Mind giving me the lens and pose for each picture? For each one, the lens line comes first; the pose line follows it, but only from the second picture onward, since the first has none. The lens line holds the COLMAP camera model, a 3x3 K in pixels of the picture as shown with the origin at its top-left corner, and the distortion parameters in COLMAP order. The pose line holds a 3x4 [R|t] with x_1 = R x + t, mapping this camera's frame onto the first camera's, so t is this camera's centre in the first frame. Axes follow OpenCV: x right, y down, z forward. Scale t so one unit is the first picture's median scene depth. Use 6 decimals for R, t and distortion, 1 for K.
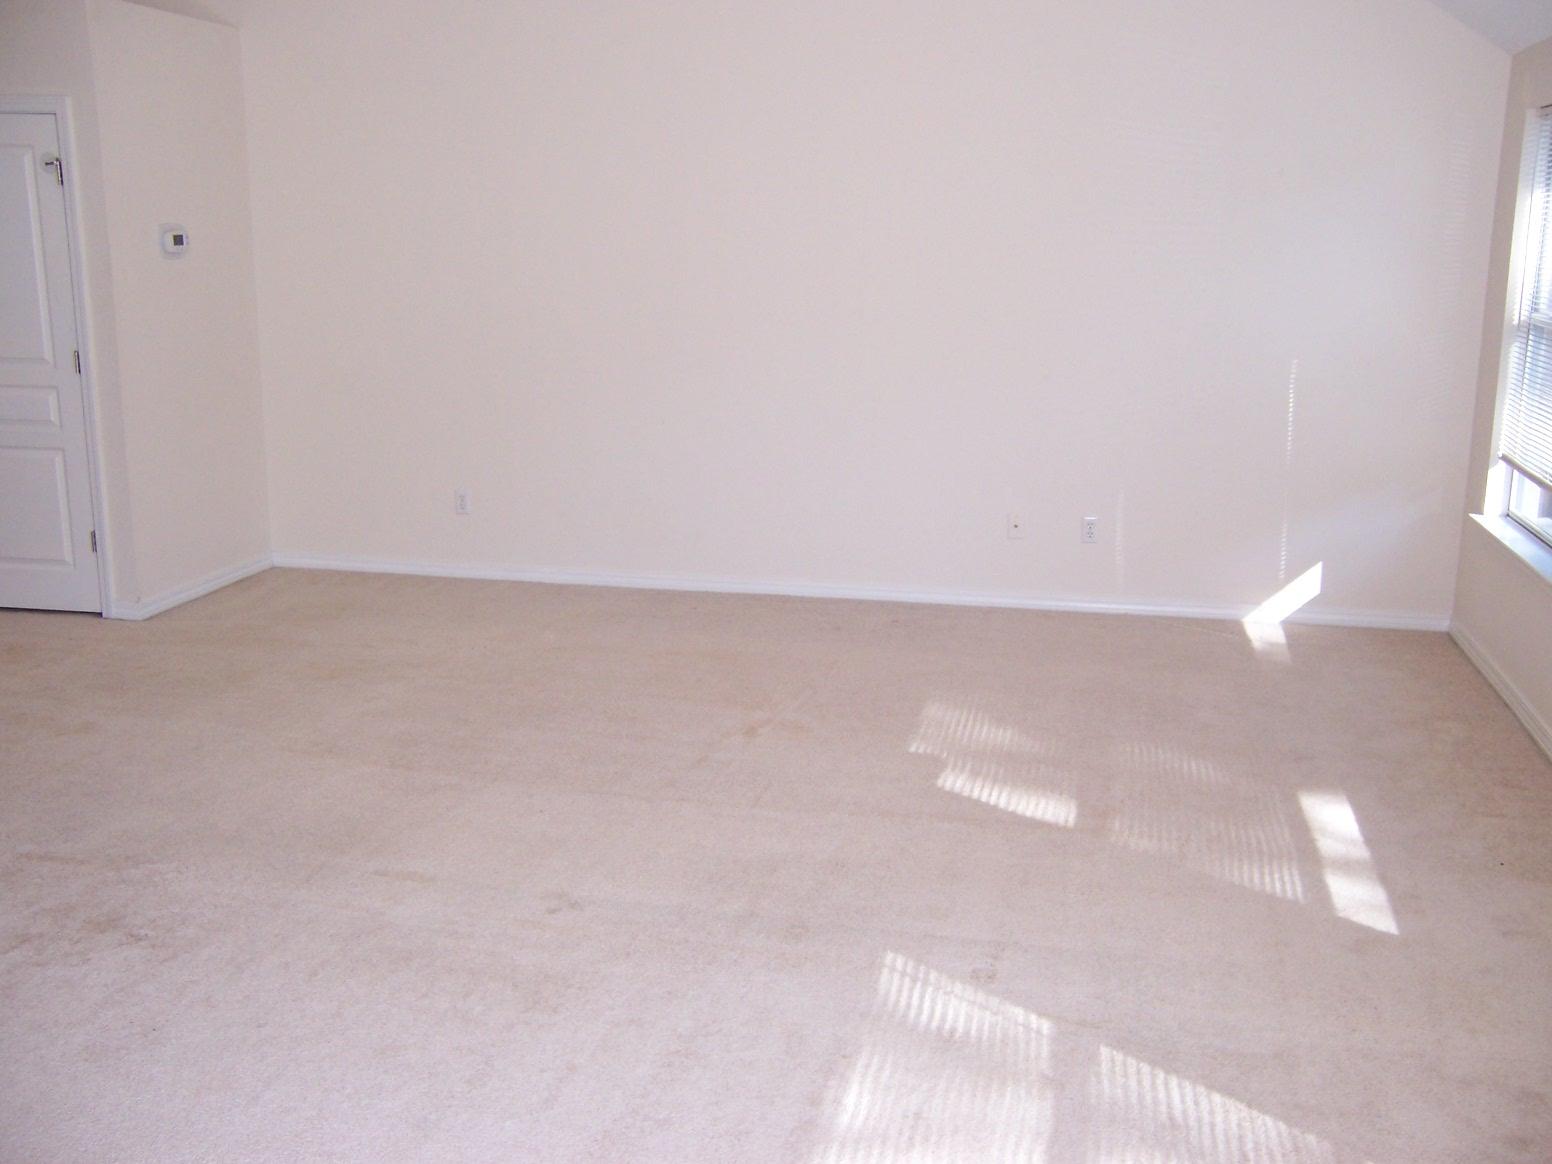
lens RADIAL K [[1519.7, 0, 776.0], [0, 1519.7, 582.0], [0, 0, 1]] dist [-0.107455, 0.036957]
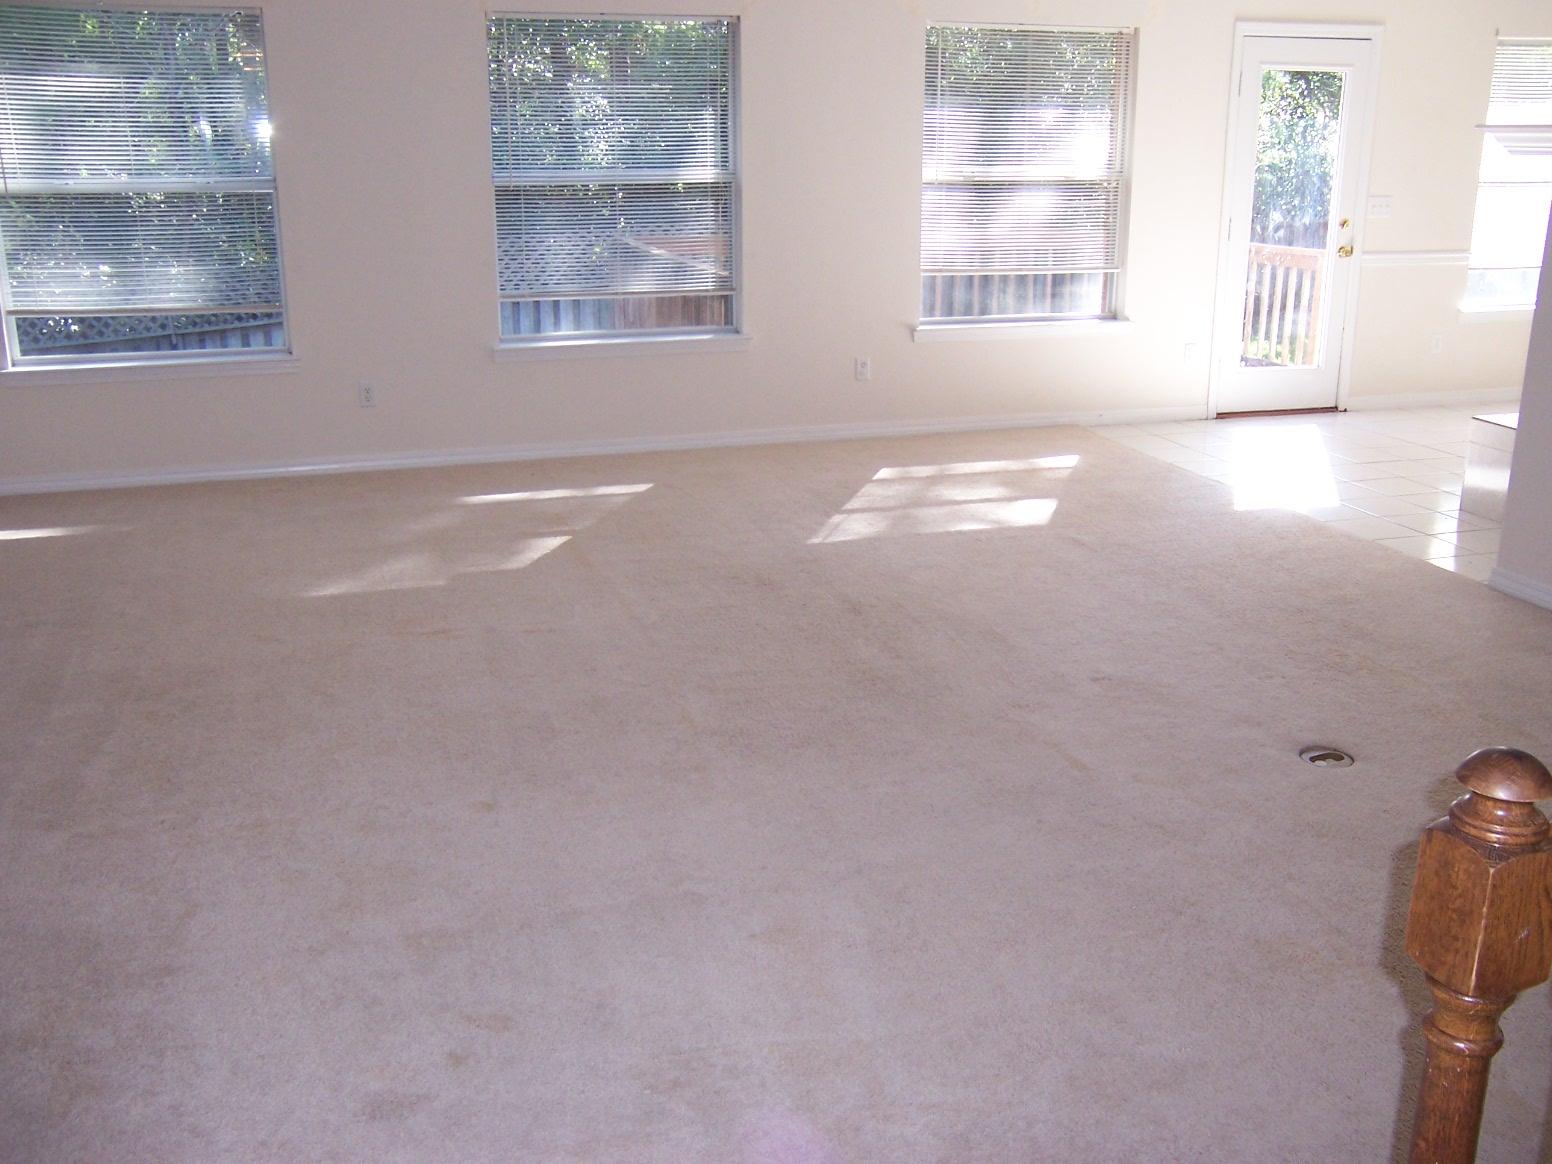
lens RADIAL K [[1519.7, 0, 776.0], [0, 1519.7, 582.0], [0, 0, 1]] dist [-0.107455, 0.036957]
pose [[-0.509554, -0.249576, 0.823448, -0.919863], [0.181065, 0.904478, 0.386180, -0.265116], [-0.841172, 0.345877, -0.415691, 1.219466]]
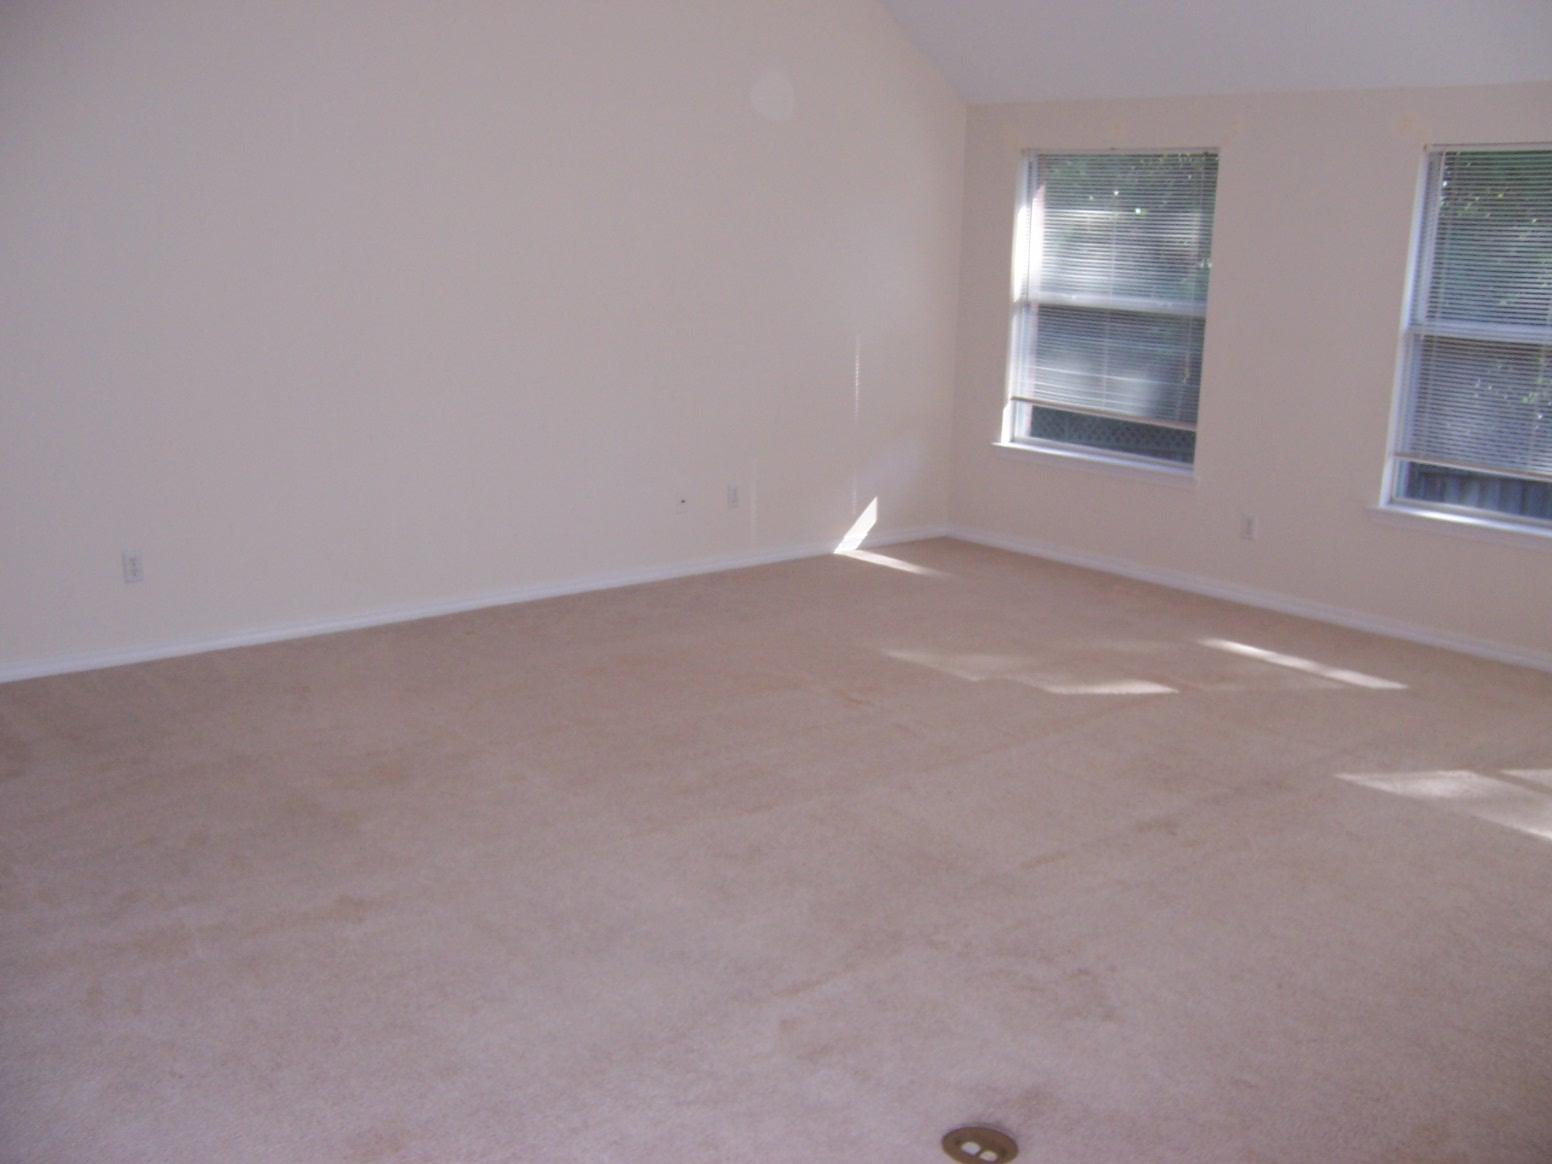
lens RADIAL K [[1519.7, 0, 776.0], [0, 1519.7, 582.0], [0, 0, 1]] dist [-0.107455, 0.036957]
pose [[0.608285, -0.167517, 0.775840, -0.889893], [0.152848, 0.983901, 0.092603, -0.095259], [-0.778862, 0.062257, 0.624097, 0.364693]]
